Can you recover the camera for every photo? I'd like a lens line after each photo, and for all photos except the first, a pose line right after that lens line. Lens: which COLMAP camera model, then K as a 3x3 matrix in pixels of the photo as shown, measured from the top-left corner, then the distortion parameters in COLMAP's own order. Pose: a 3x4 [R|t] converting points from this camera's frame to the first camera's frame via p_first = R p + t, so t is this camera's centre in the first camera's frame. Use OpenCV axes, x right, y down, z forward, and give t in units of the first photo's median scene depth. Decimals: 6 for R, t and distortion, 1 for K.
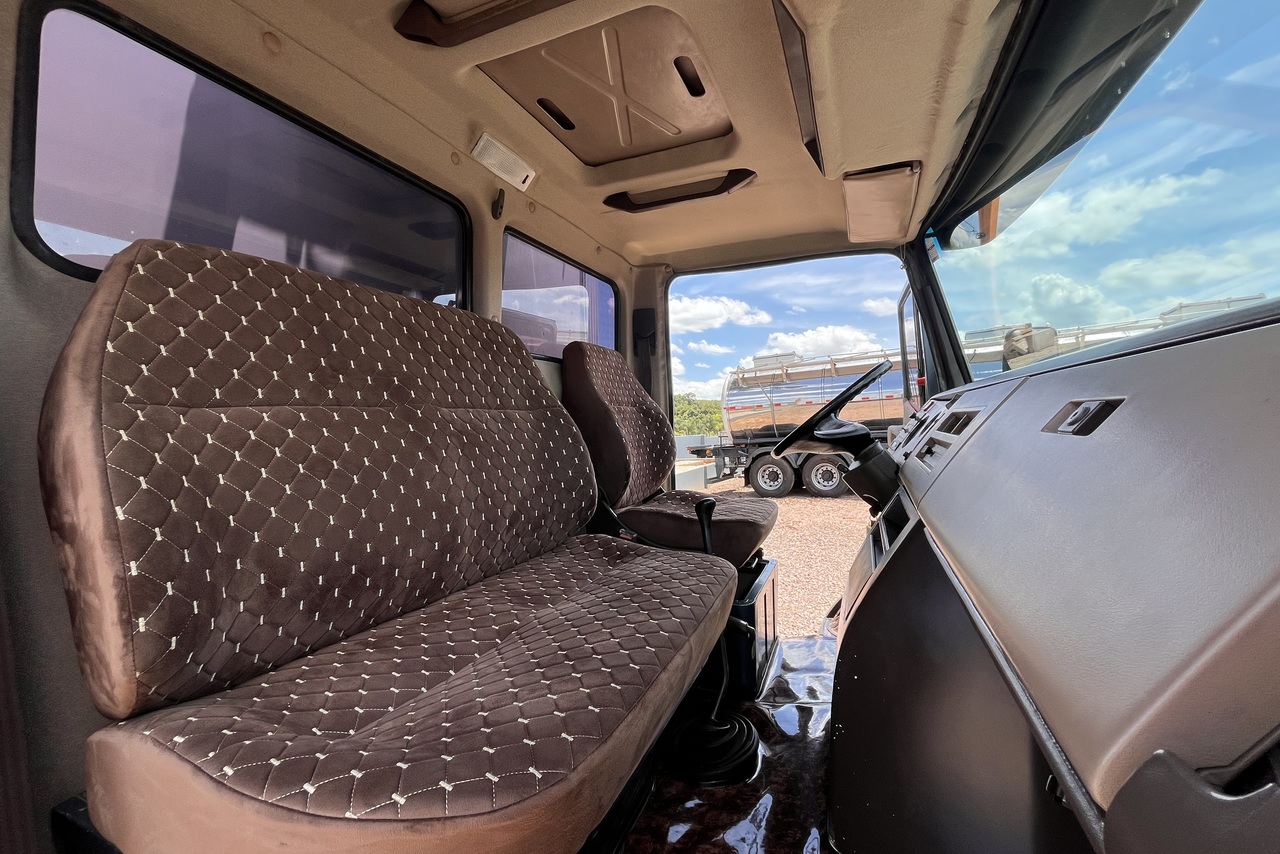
lens RADIAL K [[514.3, 0, 640.0], [0, 514.3, 427.0], [0, 0, 1]] dist [0.000170, -0.000054]
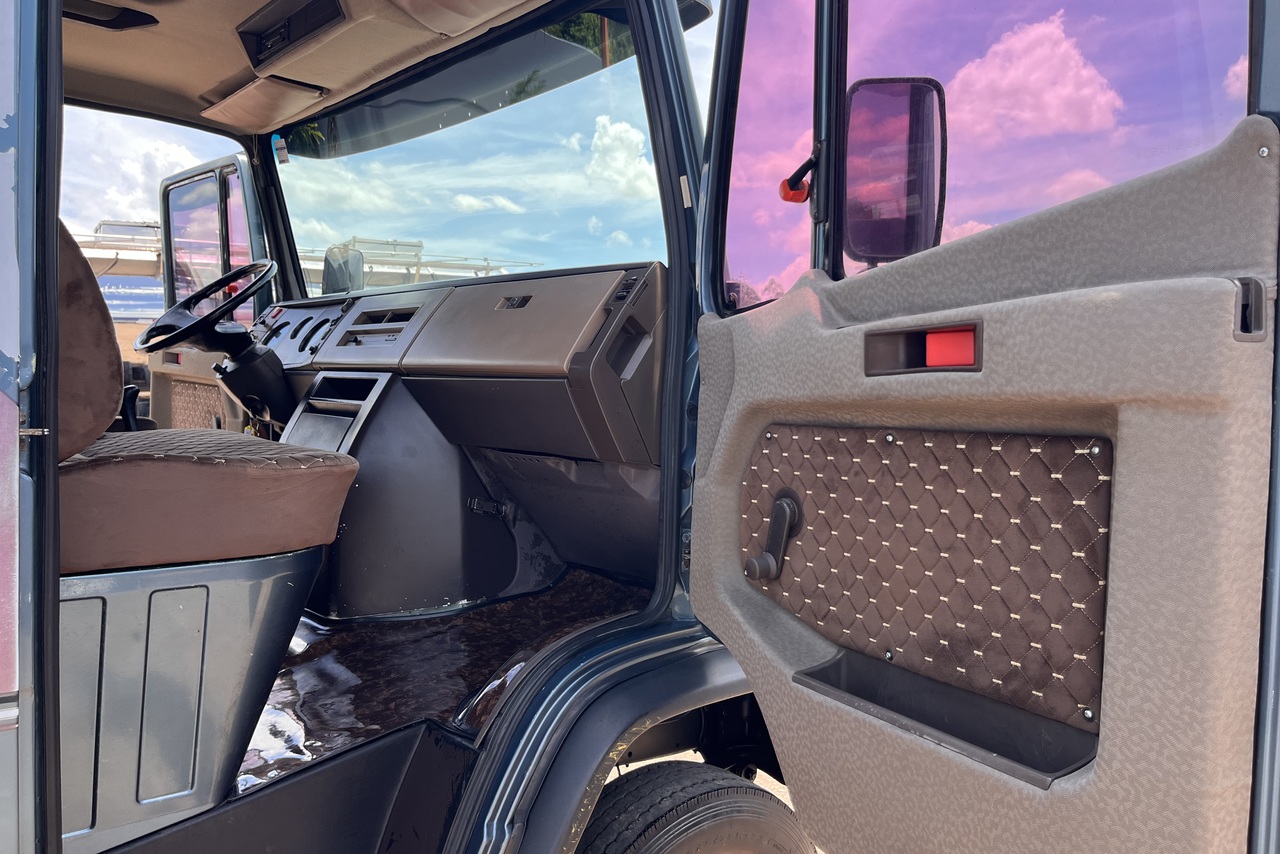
lens RADIAL K [[969.6, 0, 640.0], [0, 969.6, 427.0], [0, 0, 1]] dist [0.063060, -0.099371]
pose [[0.437039, 0.013534, 0.899341, -0.764993], [-0.045625, 0.998933, 0.007139, 0.124500], [-0.898285, -0.044153, 0.437190, -0.418094]]
